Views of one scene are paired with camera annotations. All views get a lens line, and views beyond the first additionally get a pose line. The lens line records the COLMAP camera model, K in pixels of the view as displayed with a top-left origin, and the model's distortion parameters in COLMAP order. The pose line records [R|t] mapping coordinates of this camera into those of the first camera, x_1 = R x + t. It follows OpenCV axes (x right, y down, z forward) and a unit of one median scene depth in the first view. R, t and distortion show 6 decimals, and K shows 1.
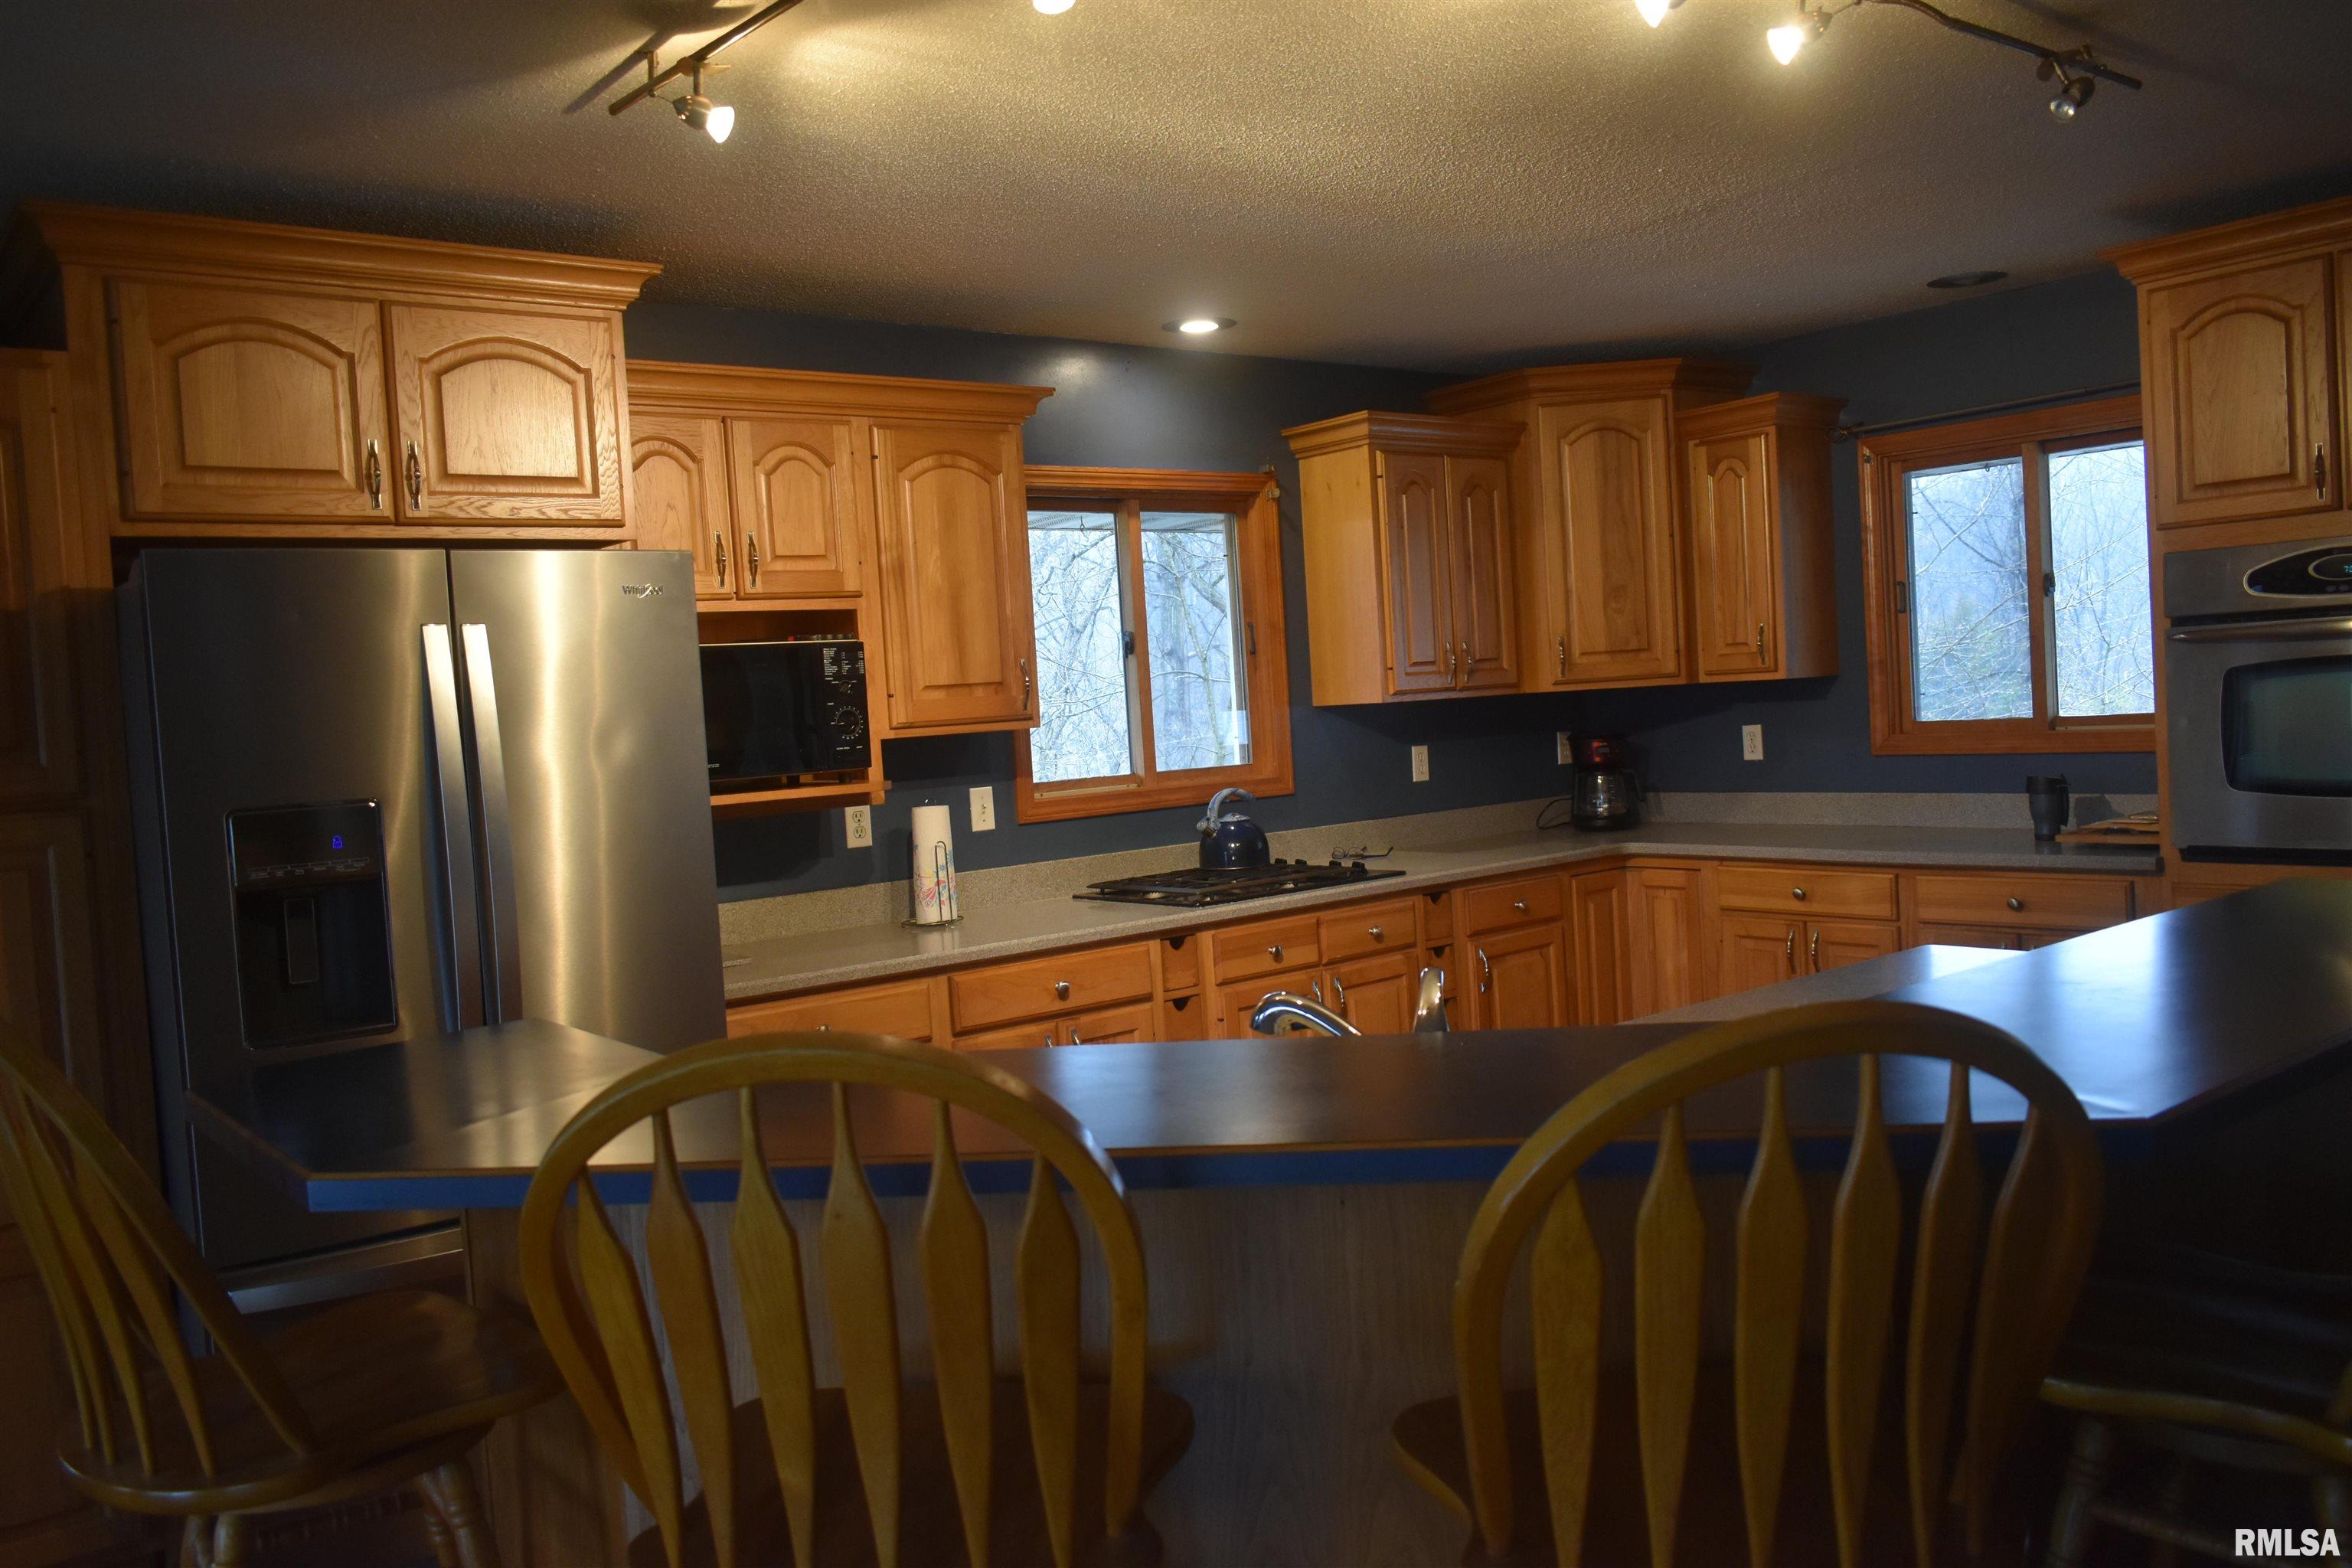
lens RADIAL K [[1819.0, 0, 1180.5], [0, 1819.0, 777.4], [0, 0, 1]] dist [-0.017919, 0.008739]
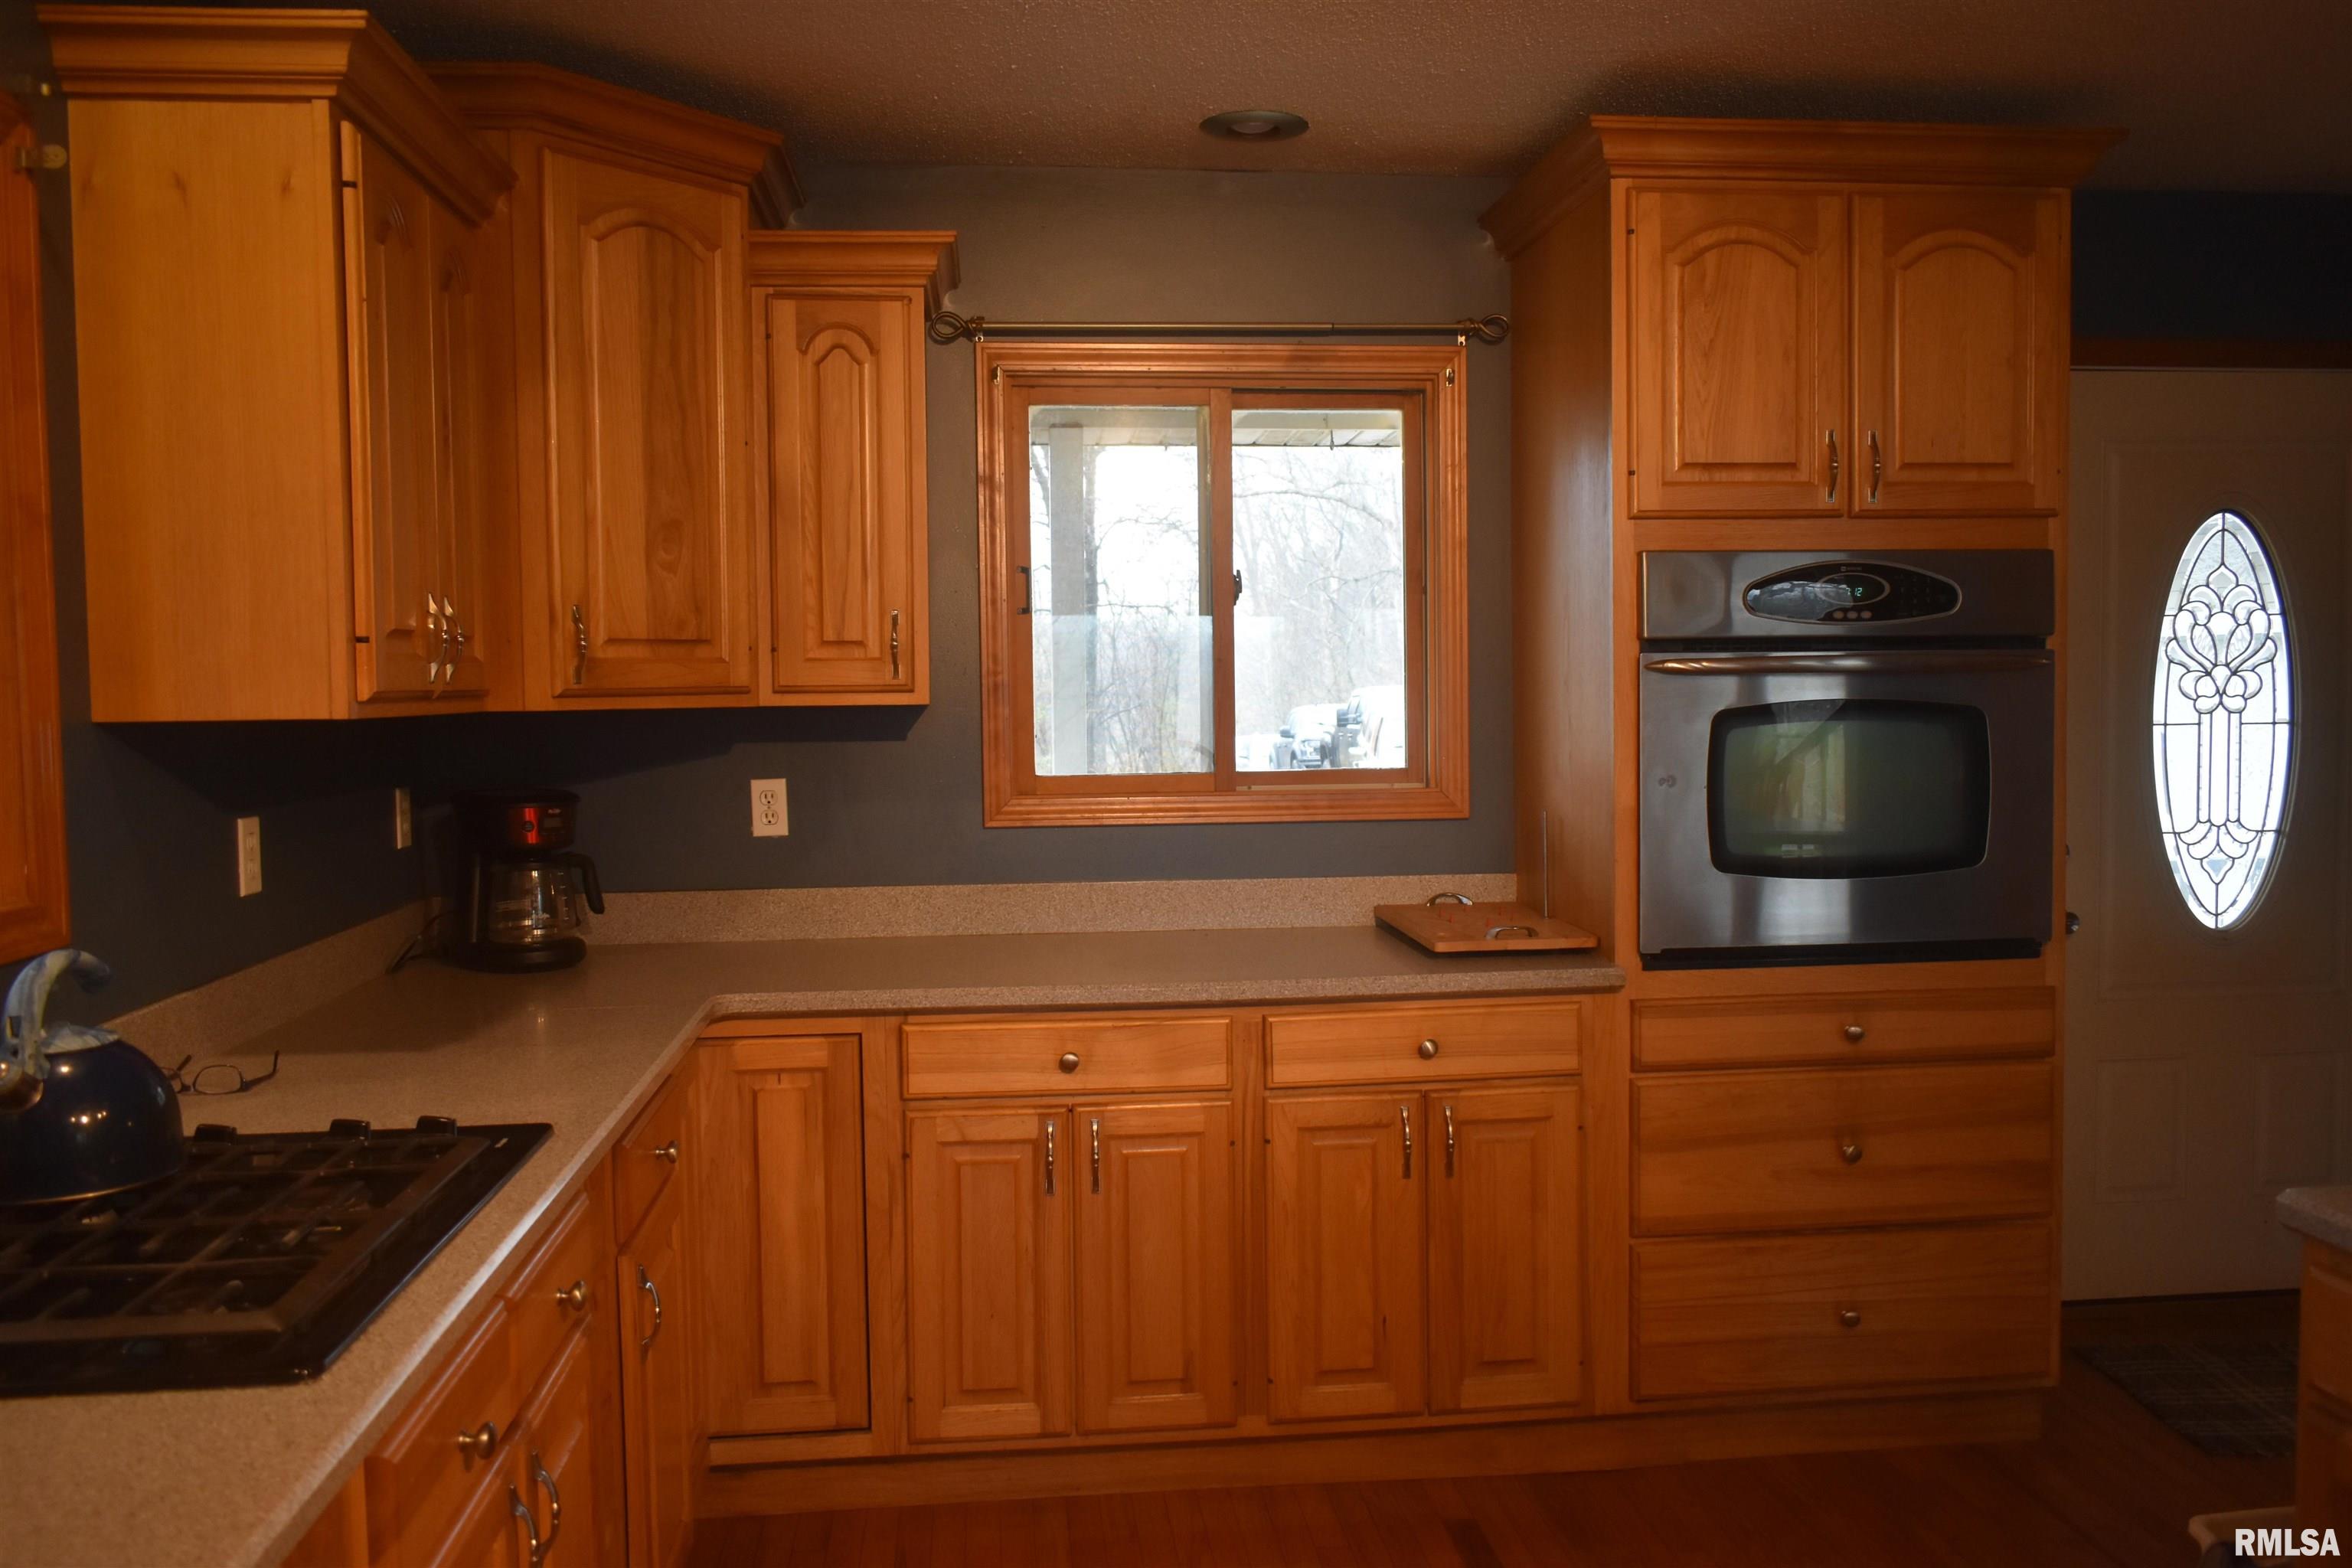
lens RADIAL K [[1819.0, 0, 1180.5], [0, 1819.0, 777.4], [0, 0, 1]] dist [-0.017919, 0.008739]
pose [[0.537058, 0.009392, 0.843493, -0.146044], [0.016359, 0.999634, -0.021546, -0.016035], [-0.843387, 0.025370, 0.536708, 0.637860]]
